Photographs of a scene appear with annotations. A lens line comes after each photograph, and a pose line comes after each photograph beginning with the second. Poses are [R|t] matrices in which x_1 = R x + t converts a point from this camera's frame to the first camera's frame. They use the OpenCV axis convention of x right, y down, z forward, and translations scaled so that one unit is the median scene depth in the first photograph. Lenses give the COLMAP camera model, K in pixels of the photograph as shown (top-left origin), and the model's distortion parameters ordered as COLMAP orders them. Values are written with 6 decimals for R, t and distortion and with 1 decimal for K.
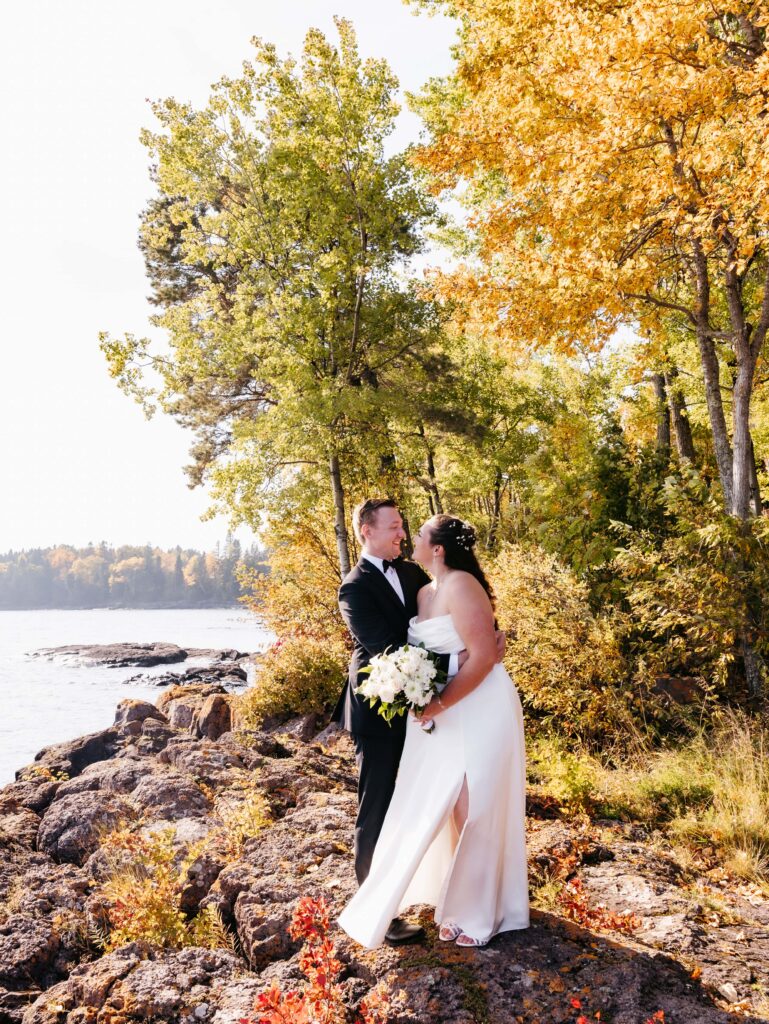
lens RADIAL K [[926.5, 0, 385.7], [0, 926.5, 513.1], [0, 0, 1]] dist [-0.004149, 0.002583]
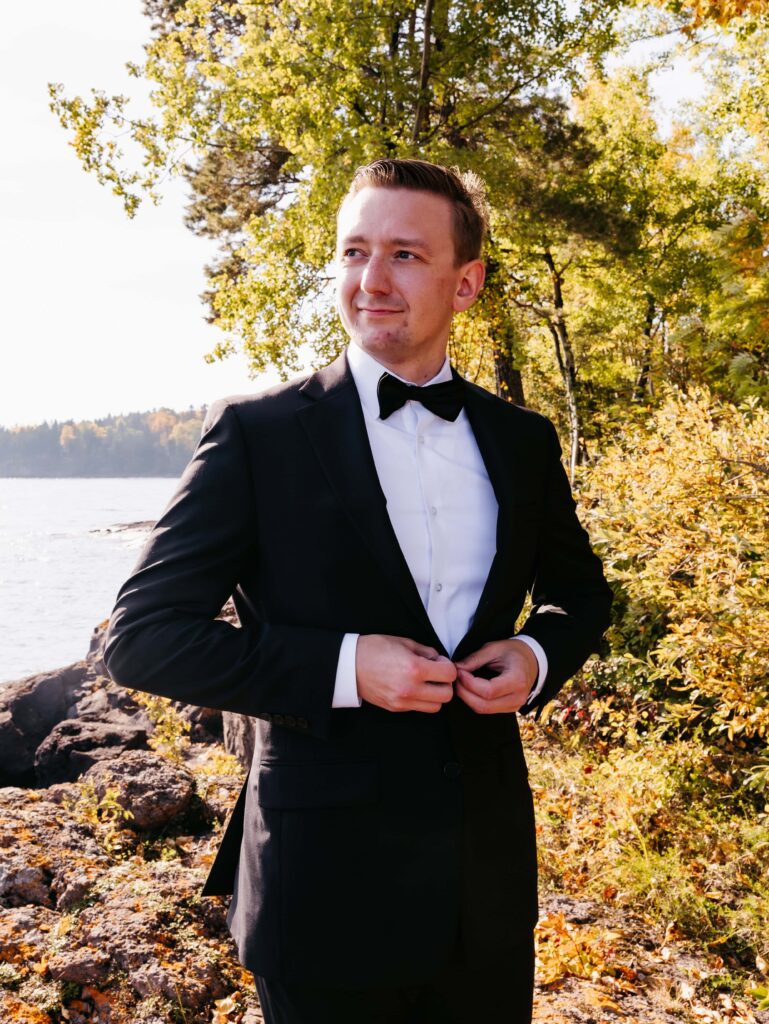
lens RADIAL K [[926.5, 0, 384.5], [0, 926.5, 506.6], [0, 0, 1]] dist [-0.004149, 0.002583]
pose [[0.988898, 0.009717, -0.148276, 0.022715], [0.011013, 0.990322, 0.138350, 0.011983], [0.148185, -0.138447, 0.979221, 0.221829]]
